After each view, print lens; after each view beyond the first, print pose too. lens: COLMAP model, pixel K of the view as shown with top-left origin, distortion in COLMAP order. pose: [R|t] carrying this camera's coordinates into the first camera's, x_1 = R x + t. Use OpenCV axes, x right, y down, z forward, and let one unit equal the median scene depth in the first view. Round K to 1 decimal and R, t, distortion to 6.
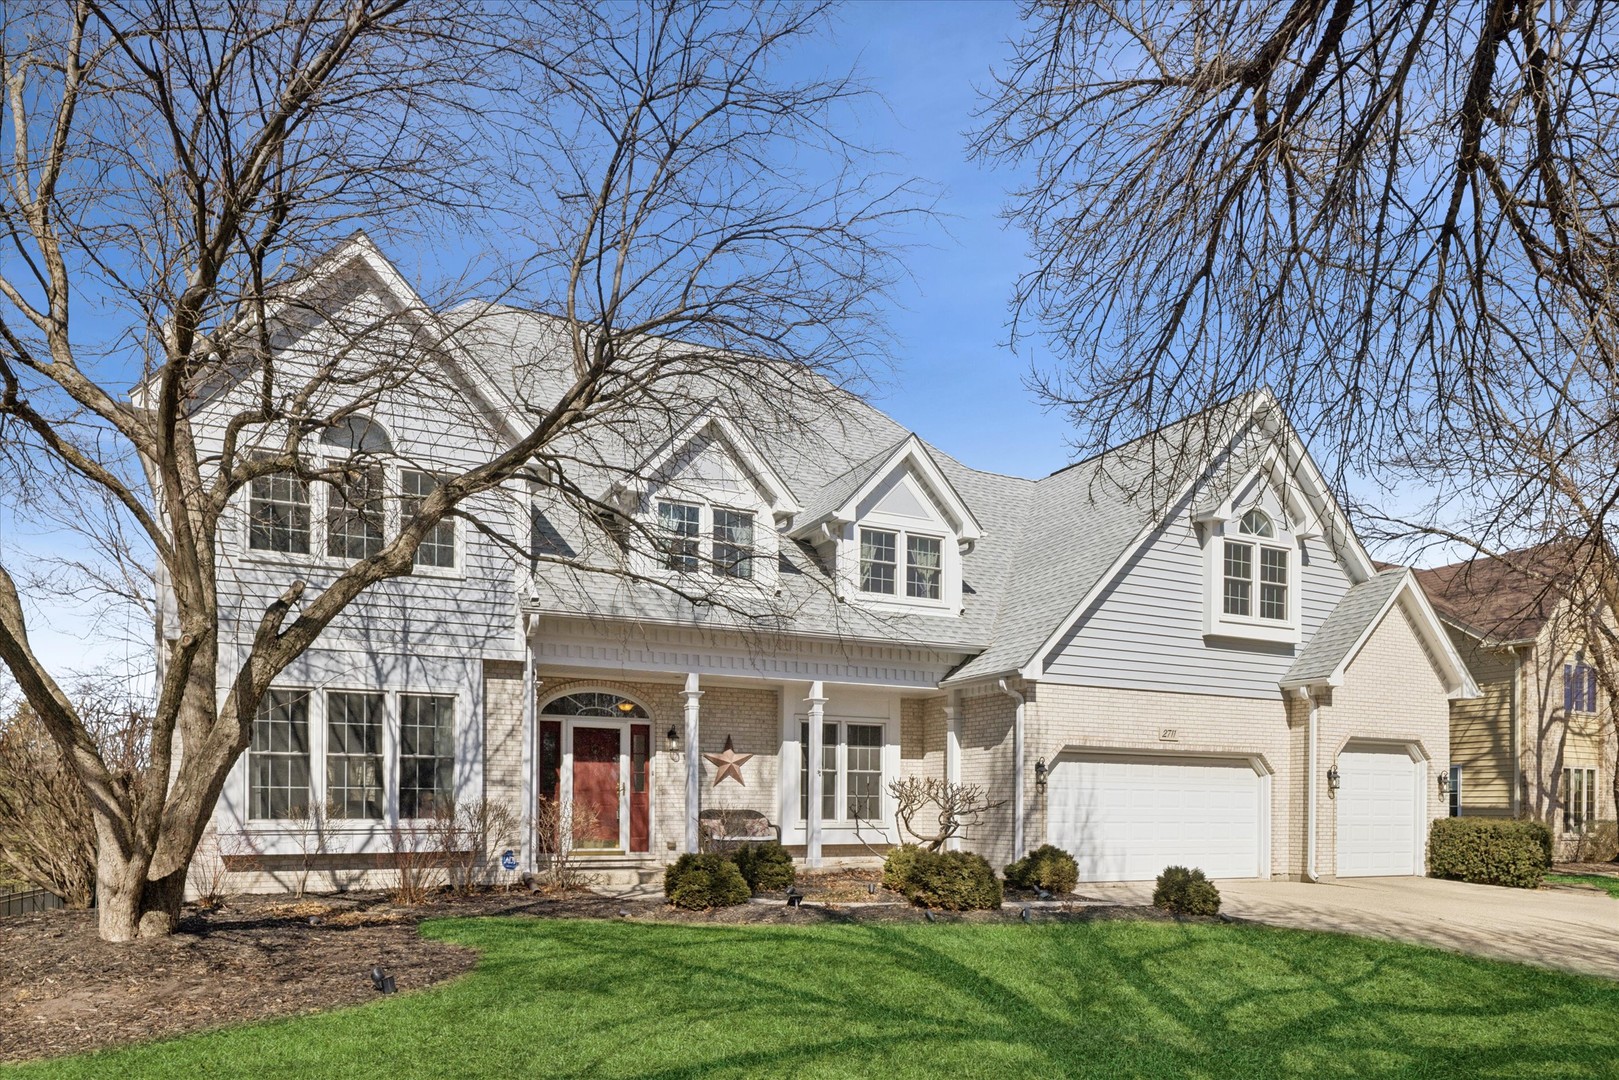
lens RADIAL K [[653.0, 0, 804.9], [0, 653.0, 544.6], [0, 0, 1]] dist [-0.001306, 0.000115]
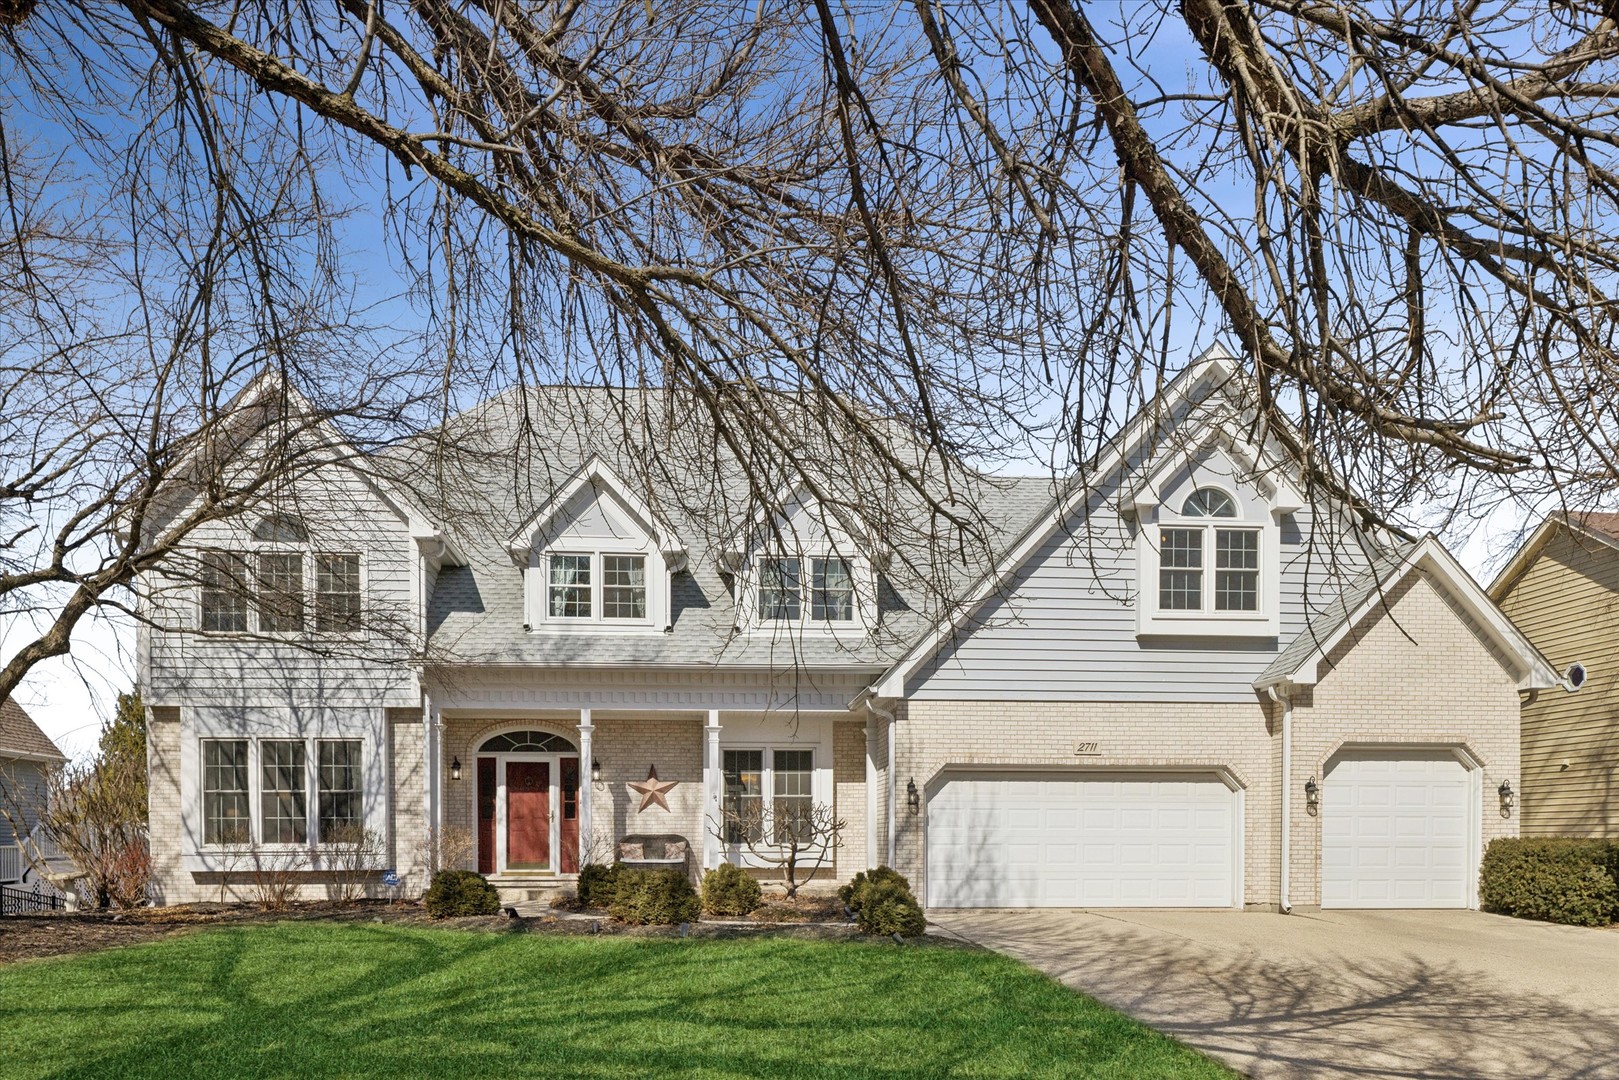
lens RADIAL K [[662.8, 0, 809.5], [0, 662.8, 570.8], [0, 0, 1]] dist [0.000324, 0.000005]
pose [[0.967839, -0.100580, -0.230587, 0.448655], [0.100617, 0.994857, -0.011631, 0.017184], [0.230571, -0.011944, 0.972982, 0.012141]]
